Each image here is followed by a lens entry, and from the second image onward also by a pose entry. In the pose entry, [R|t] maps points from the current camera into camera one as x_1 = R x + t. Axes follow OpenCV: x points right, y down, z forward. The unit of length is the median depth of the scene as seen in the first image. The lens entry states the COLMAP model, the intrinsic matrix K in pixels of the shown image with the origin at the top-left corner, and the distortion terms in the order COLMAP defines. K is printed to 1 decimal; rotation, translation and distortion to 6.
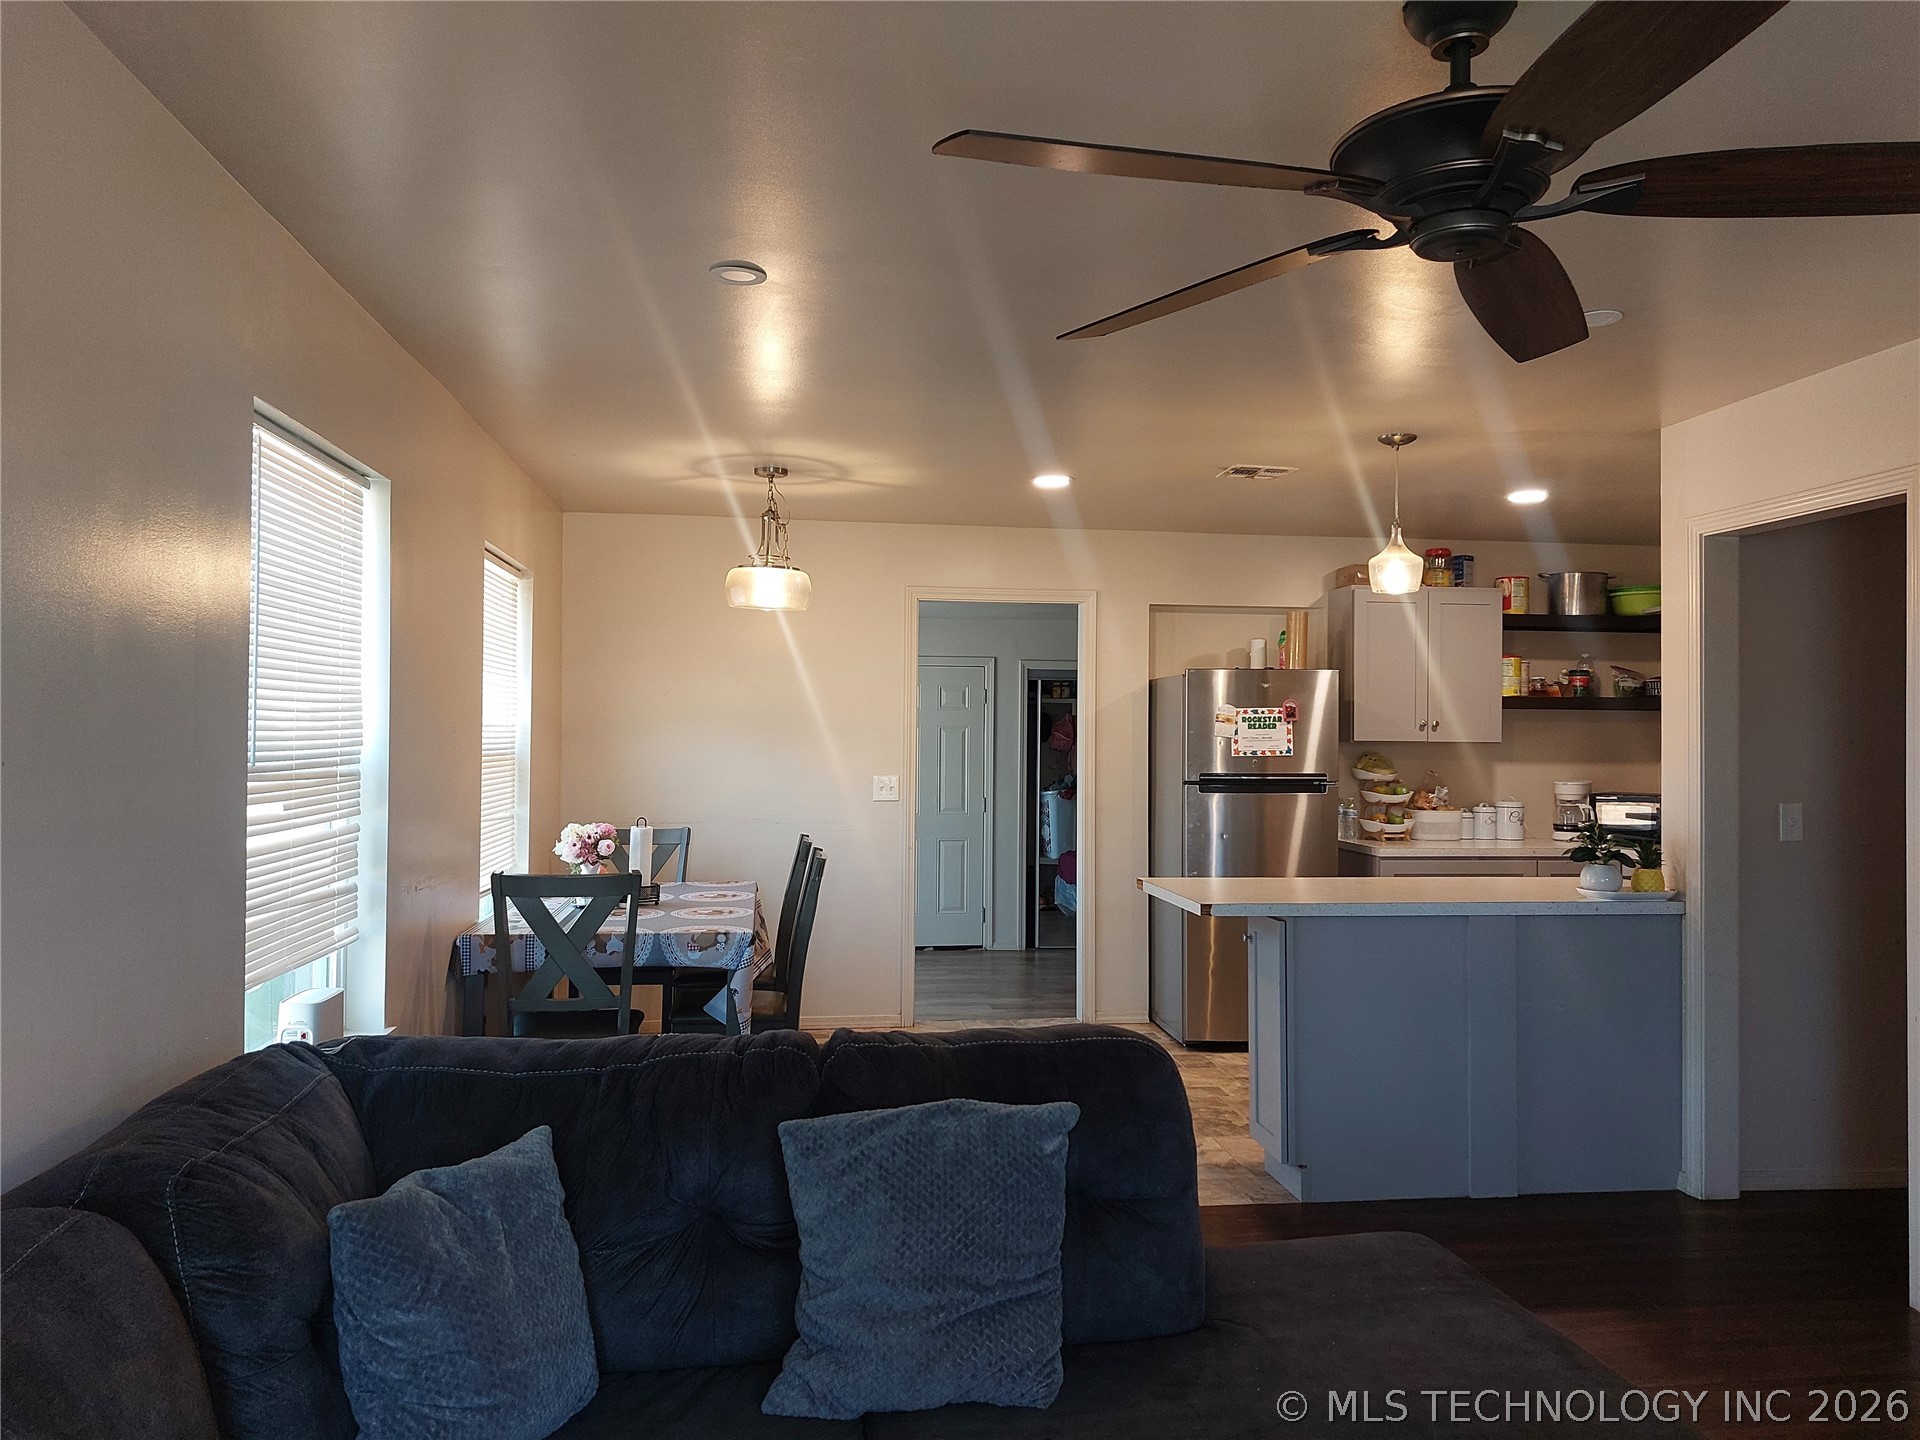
lens RADIAL K [[1364.4, 0, 983.6], [0, 1364.4, 716.6], [0, 0, 1]] dist [0.082176, -0.080228]
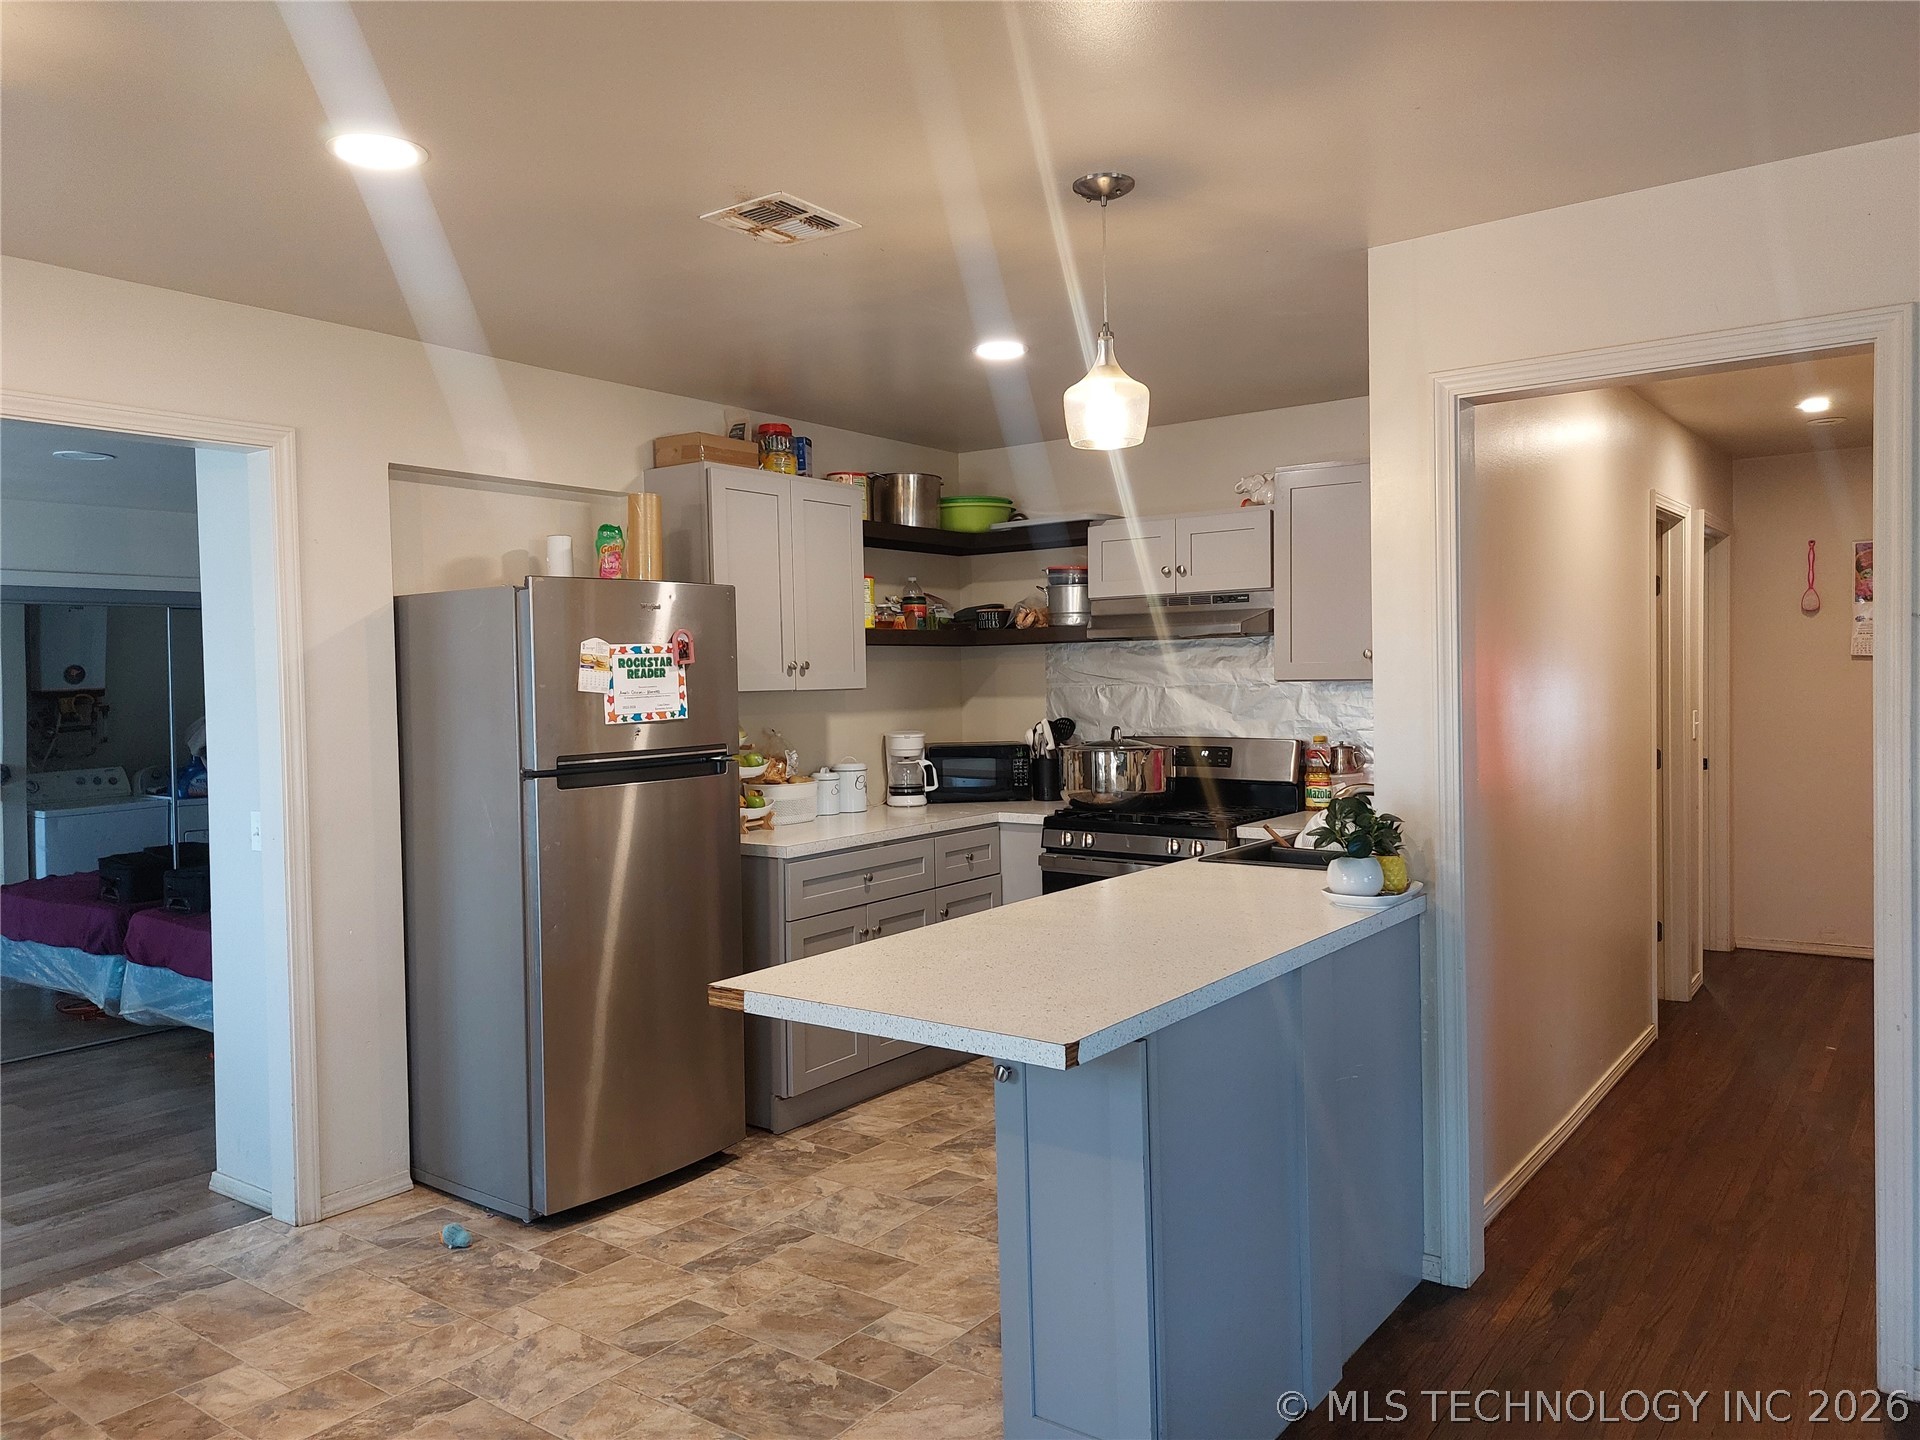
lens RADIAL K [[1364.4, 0, 965.9], [0, 1364.4, 710.9], [0, 0, 1]] dist [0.082176, -0.080228]
pose [[0.704182, -0.042265, 0.708760, -0.150955], [0.016798, 0.998939, 0.042879, -0.000060], [-0.709820, -0.018289, 0.704145, 0.524811]]
